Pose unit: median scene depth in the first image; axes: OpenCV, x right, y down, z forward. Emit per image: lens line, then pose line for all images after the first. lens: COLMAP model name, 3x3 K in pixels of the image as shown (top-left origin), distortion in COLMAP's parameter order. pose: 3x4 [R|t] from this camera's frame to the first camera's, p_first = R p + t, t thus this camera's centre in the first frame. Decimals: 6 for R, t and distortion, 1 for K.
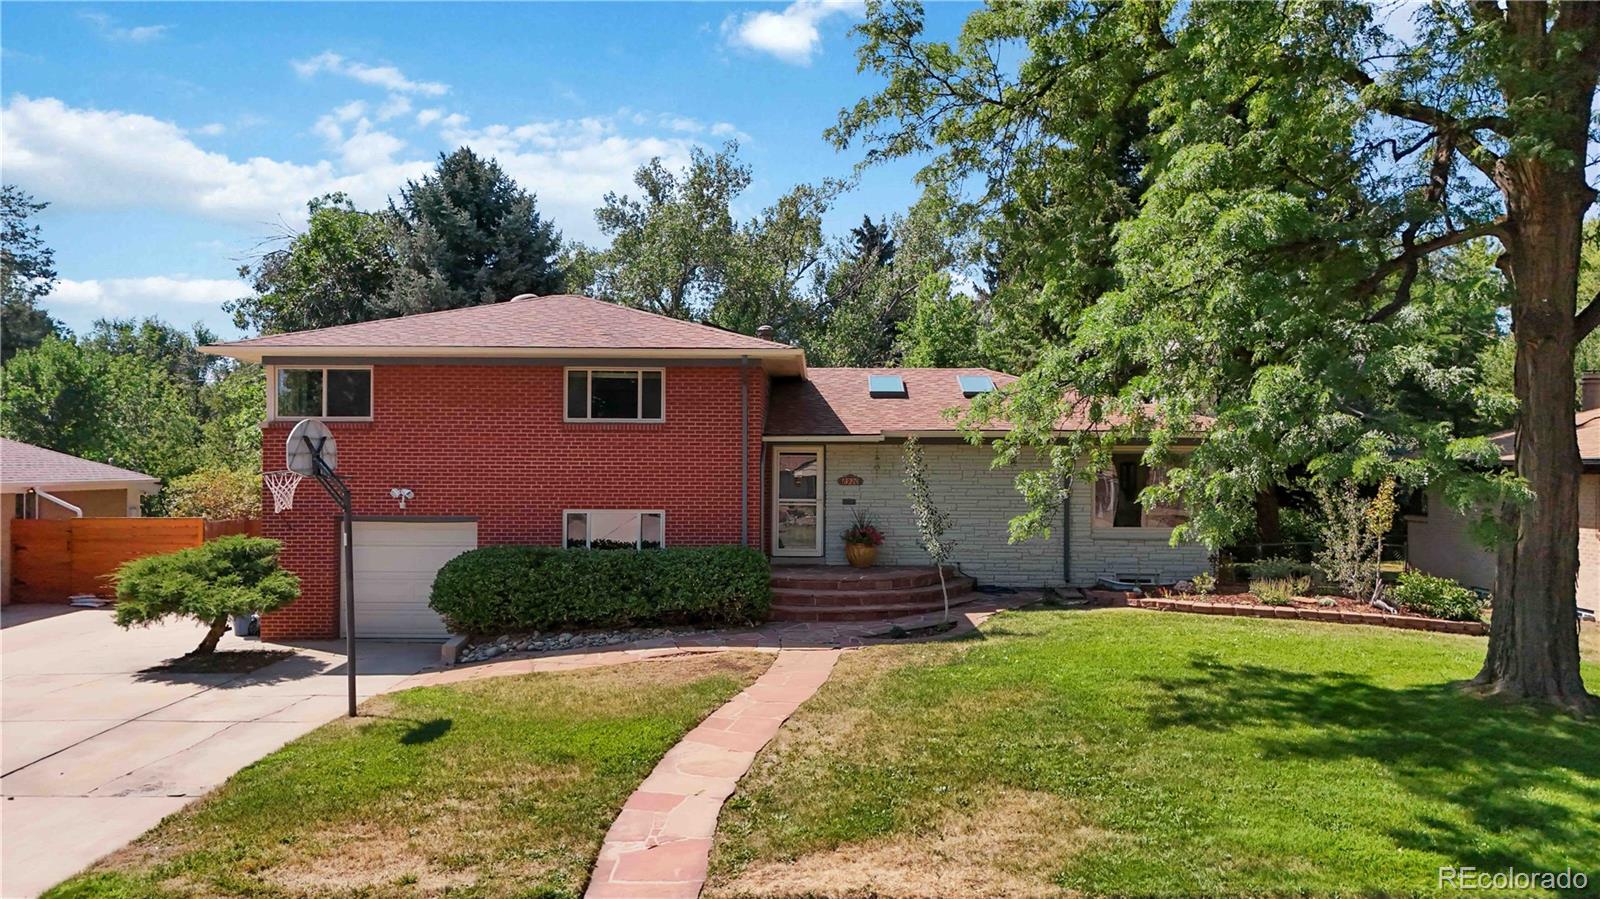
lens RADIAL K [[1138.2, 0, 800.0], [0, 1138.2, 449.5], [0, 0, 1]] dist [0.031511, -0.000237]
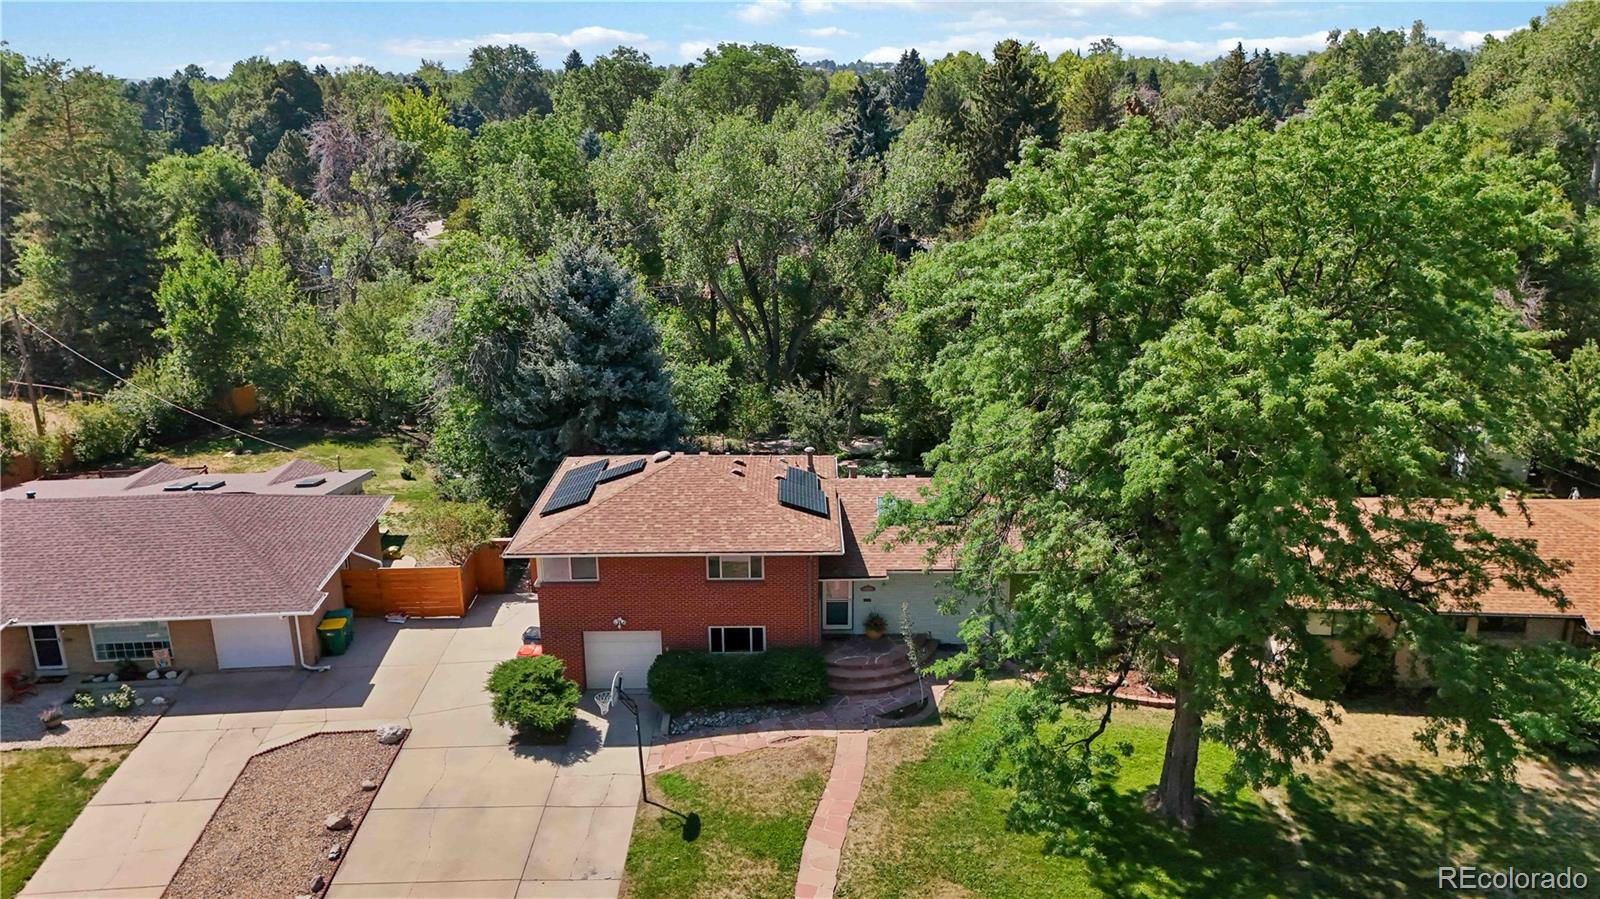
lens RADIAL K [[1115.7, 0, 800.0], [0, 1115.7, 449.5], [0, 0, 1]] dist [0.073402, 0.000247]
pose [[0.999764, -0.015467, 0.015279, -0.101925], [0.009922, 0.949902, 0.312391, -0.878414], [-0.019345, -0.312166, 0.949831, -0.673539]]
